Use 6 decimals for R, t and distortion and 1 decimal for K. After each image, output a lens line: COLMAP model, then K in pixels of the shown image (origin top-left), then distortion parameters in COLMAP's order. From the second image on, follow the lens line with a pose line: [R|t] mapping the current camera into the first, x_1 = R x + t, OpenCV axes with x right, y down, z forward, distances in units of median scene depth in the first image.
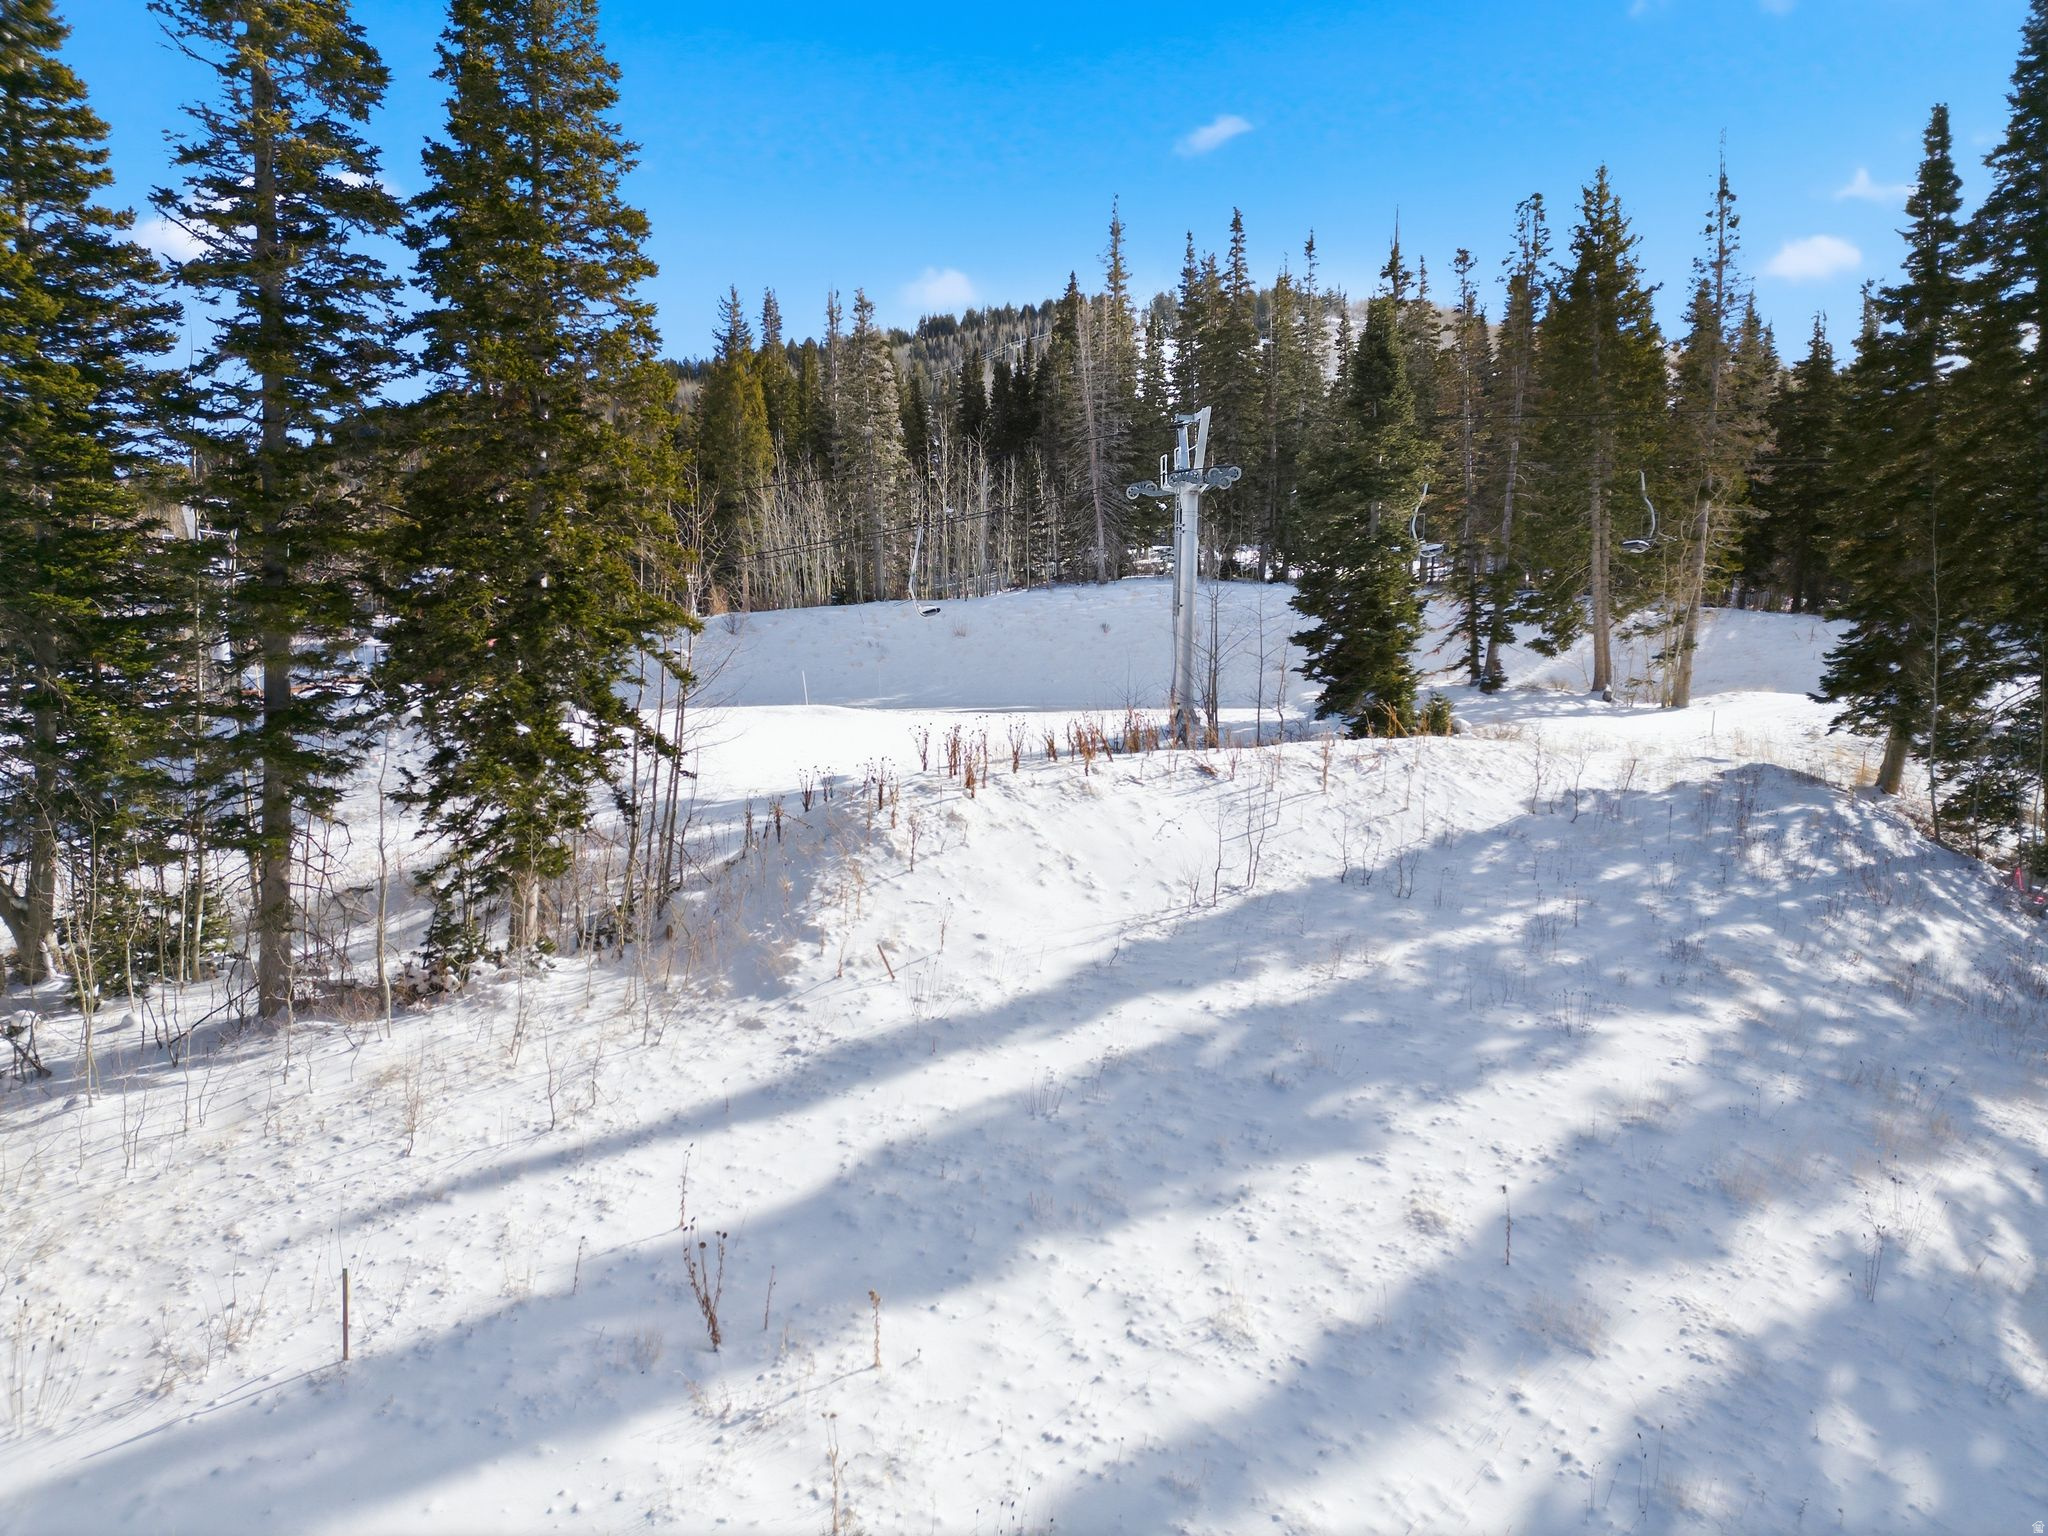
lens RADIAL K [[1416.8, 0, 1022.8], [0, 1416.8, 774.3], [0, 0, 1]] dist [0.088683, -0.089224]
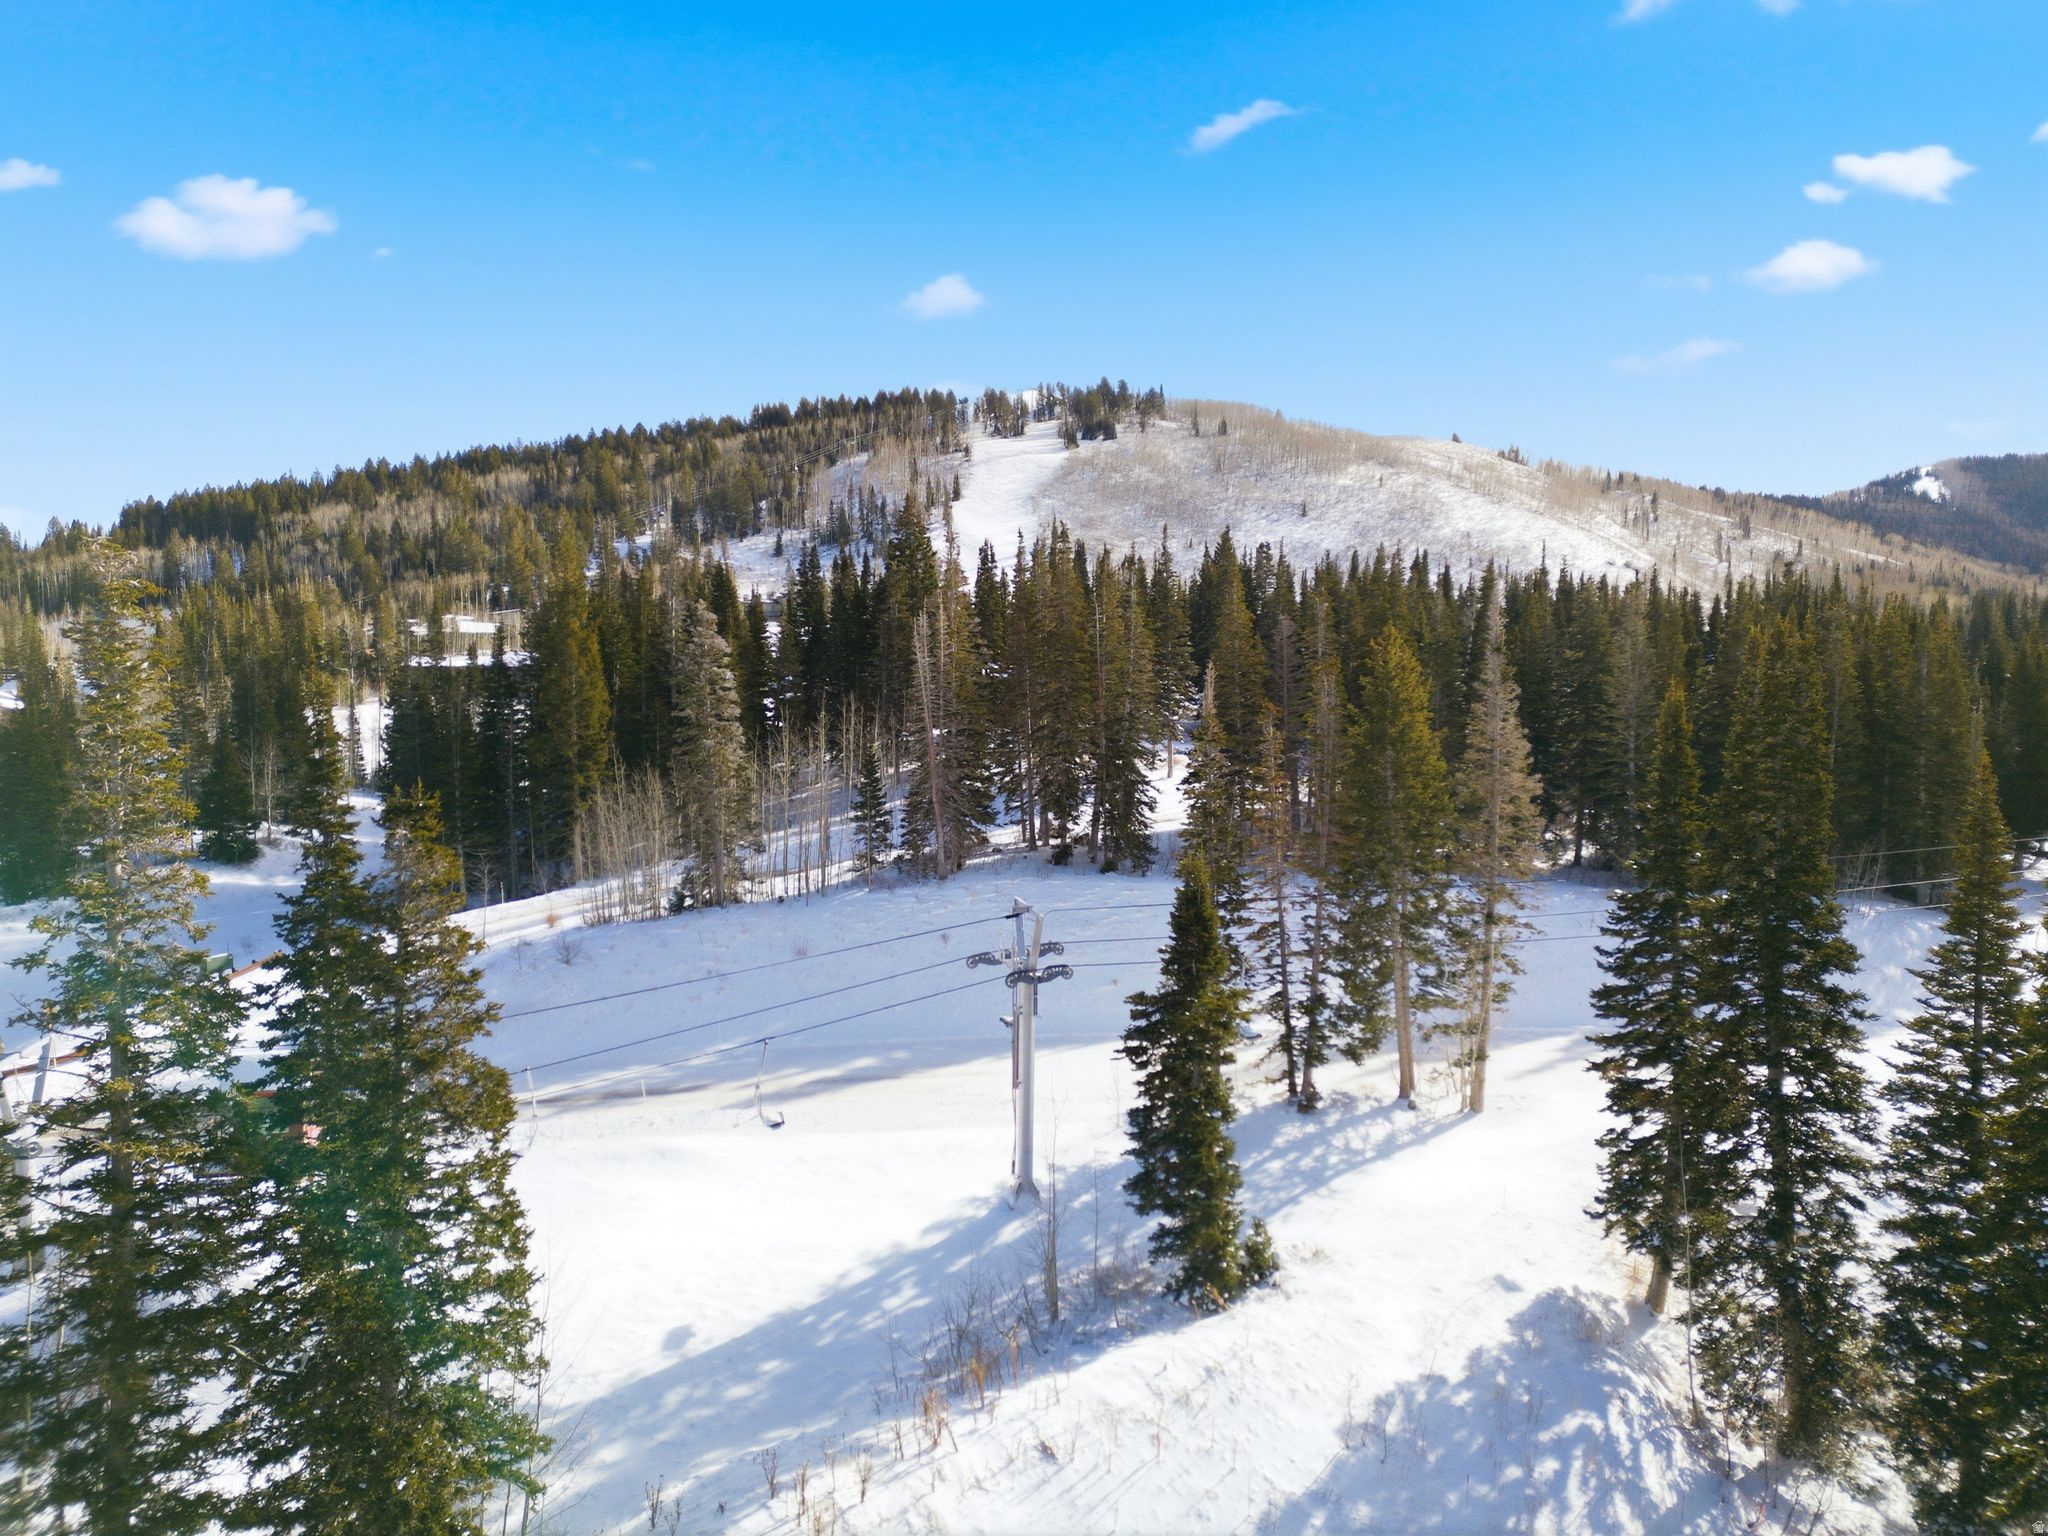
lens RADIAL K [[1408.8, 0, 1023.2], [0, 1408.8, 775.4], [0, 0, 1]] dist [0.112153, -0.126362]
pose [[0.993233, -0.004599, 0.116047, -0.003803], [0.005709, 0.999941, -0.009236, -0.199946], [-0.115997, 0.009836, 0.993201, -0.023039]]
